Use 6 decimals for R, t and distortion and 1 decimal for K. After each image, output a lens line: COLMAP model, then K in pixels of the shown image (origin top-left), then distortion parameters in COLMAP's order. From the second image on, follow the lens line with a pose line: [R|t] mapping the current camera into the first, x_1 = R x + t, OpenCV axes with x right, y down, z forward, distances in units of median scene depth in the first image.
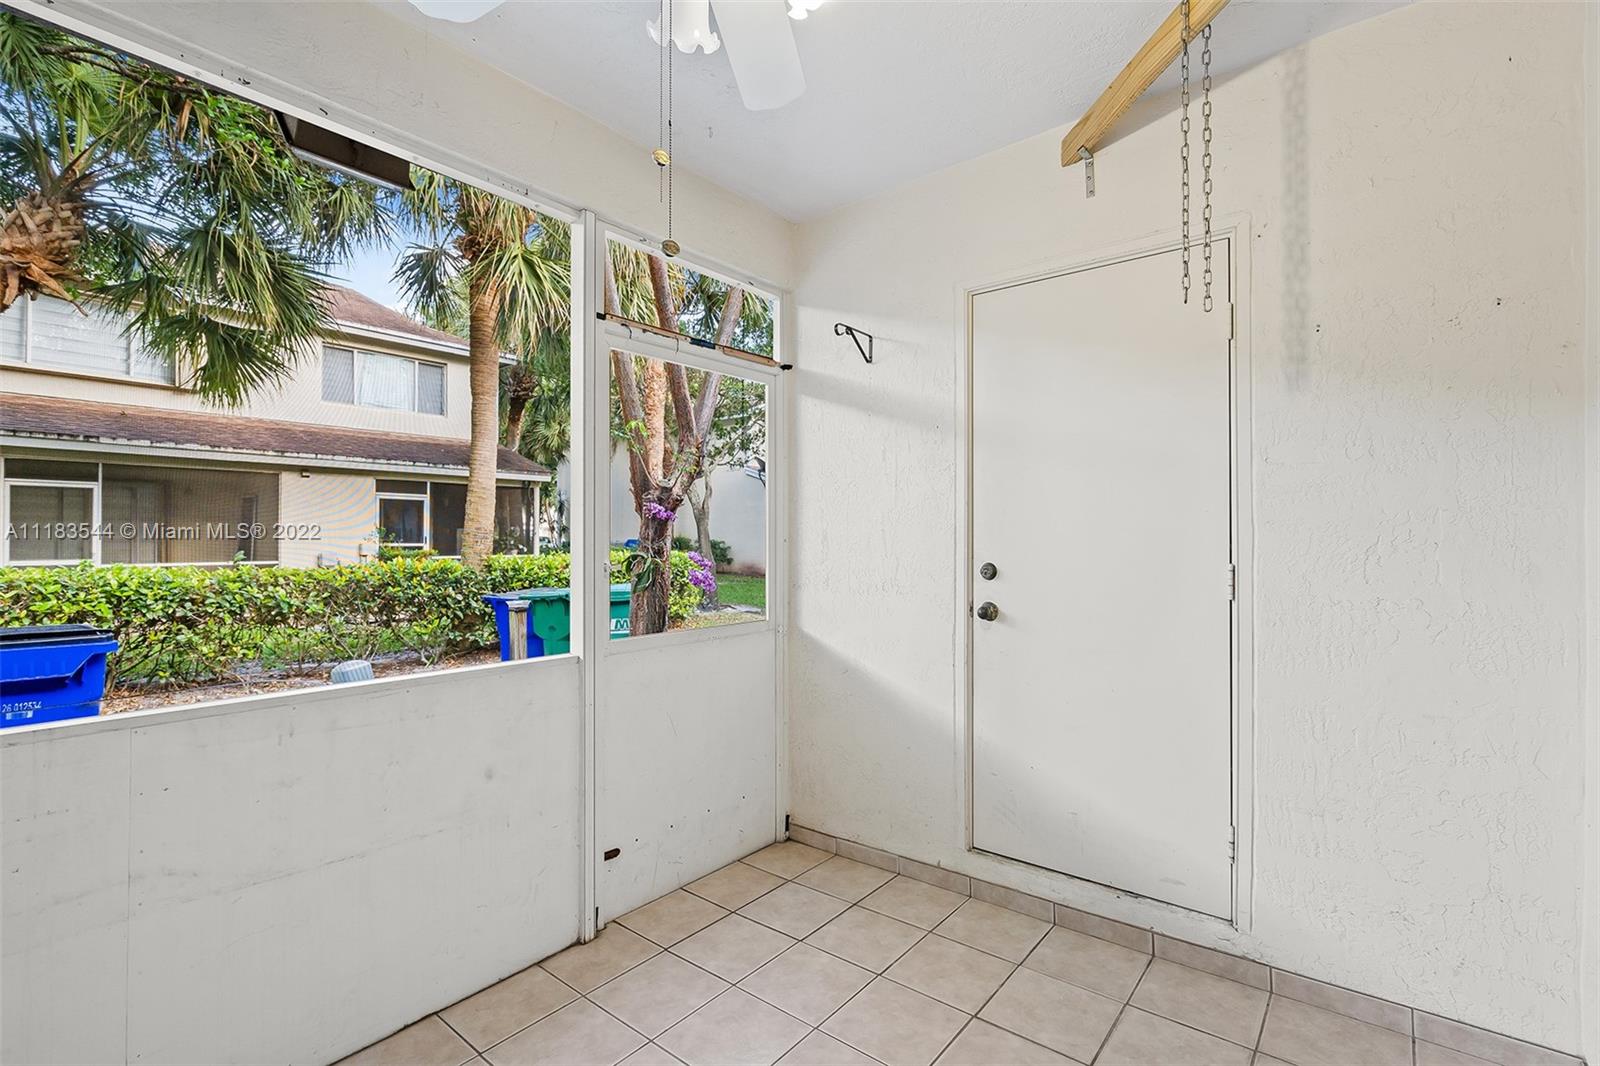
lens RADIAL K [[726.4, 0, 796.7], [0, 726.4, 524.6], [0, 0, 1]] dist [-0.001593, -0.000057]
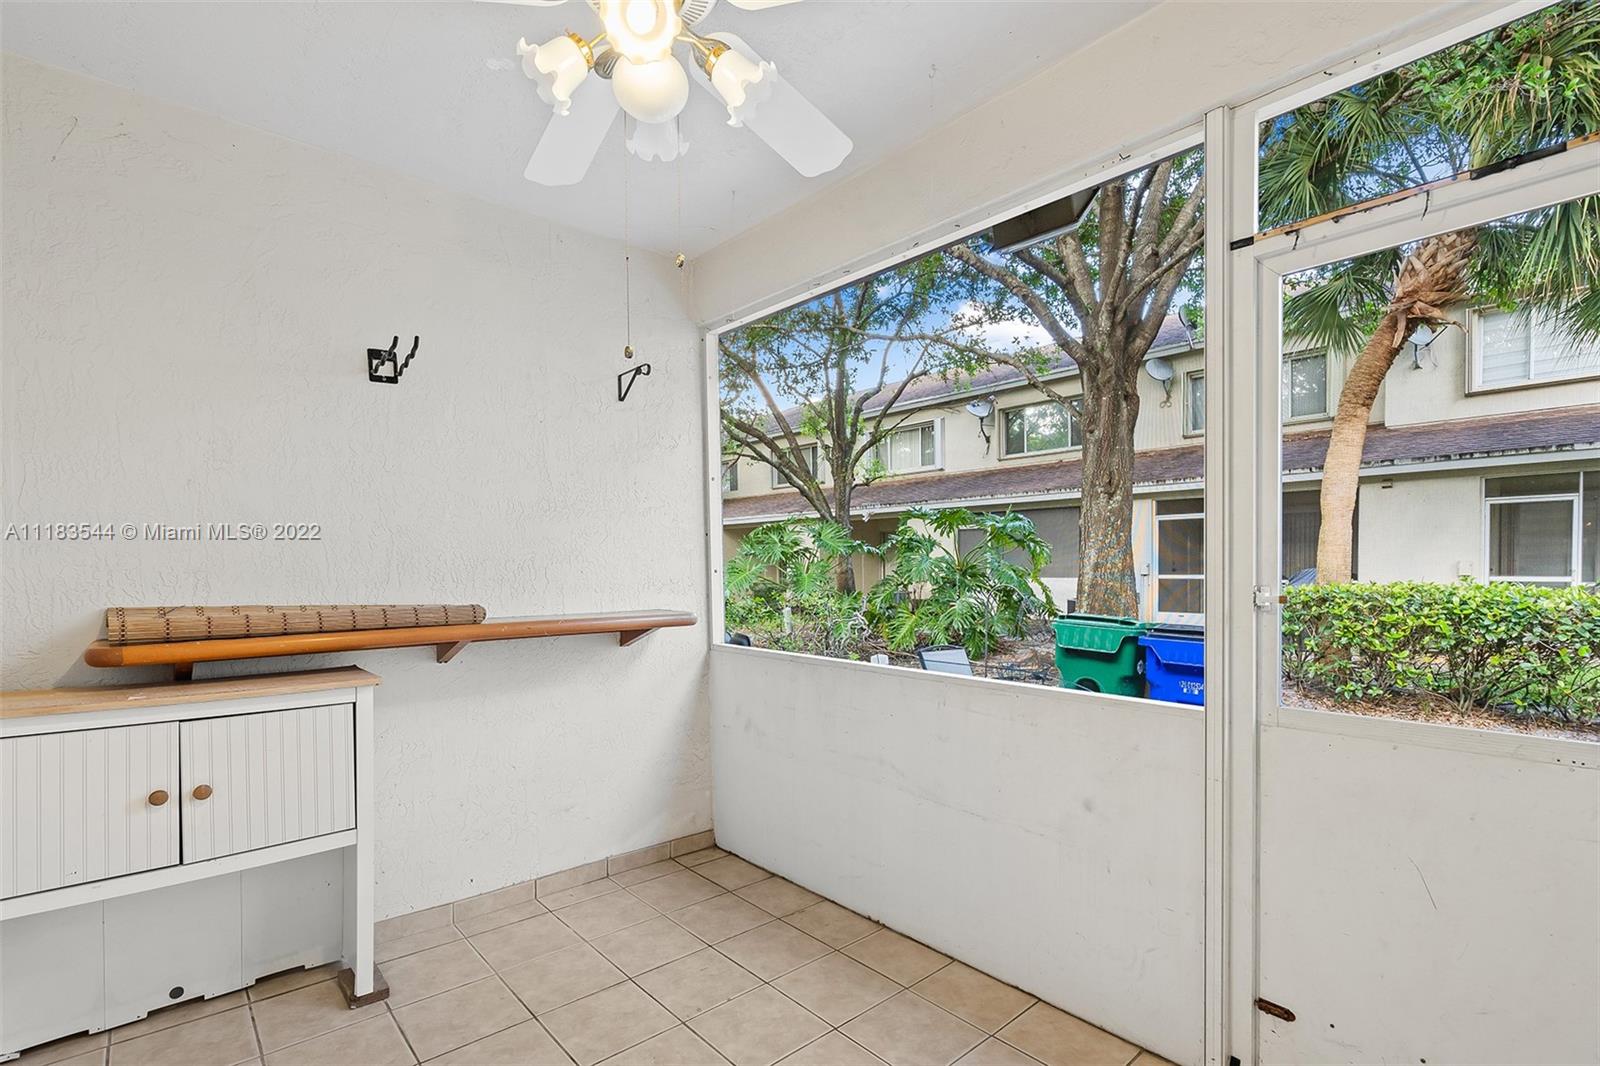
lens RADIAL K [[746.6, 0, 797.4], [0, 746.6, 581.5], [0, 0, 1]] dist [-0.002000, -0.000137]
pose [[-0.170176, 0.026618, -0.985054, 0.213690], [0.030737, 0.999292, 0.021692, 0.004439], [0.984934, -0.026586, -0.170874, 0.277865]]
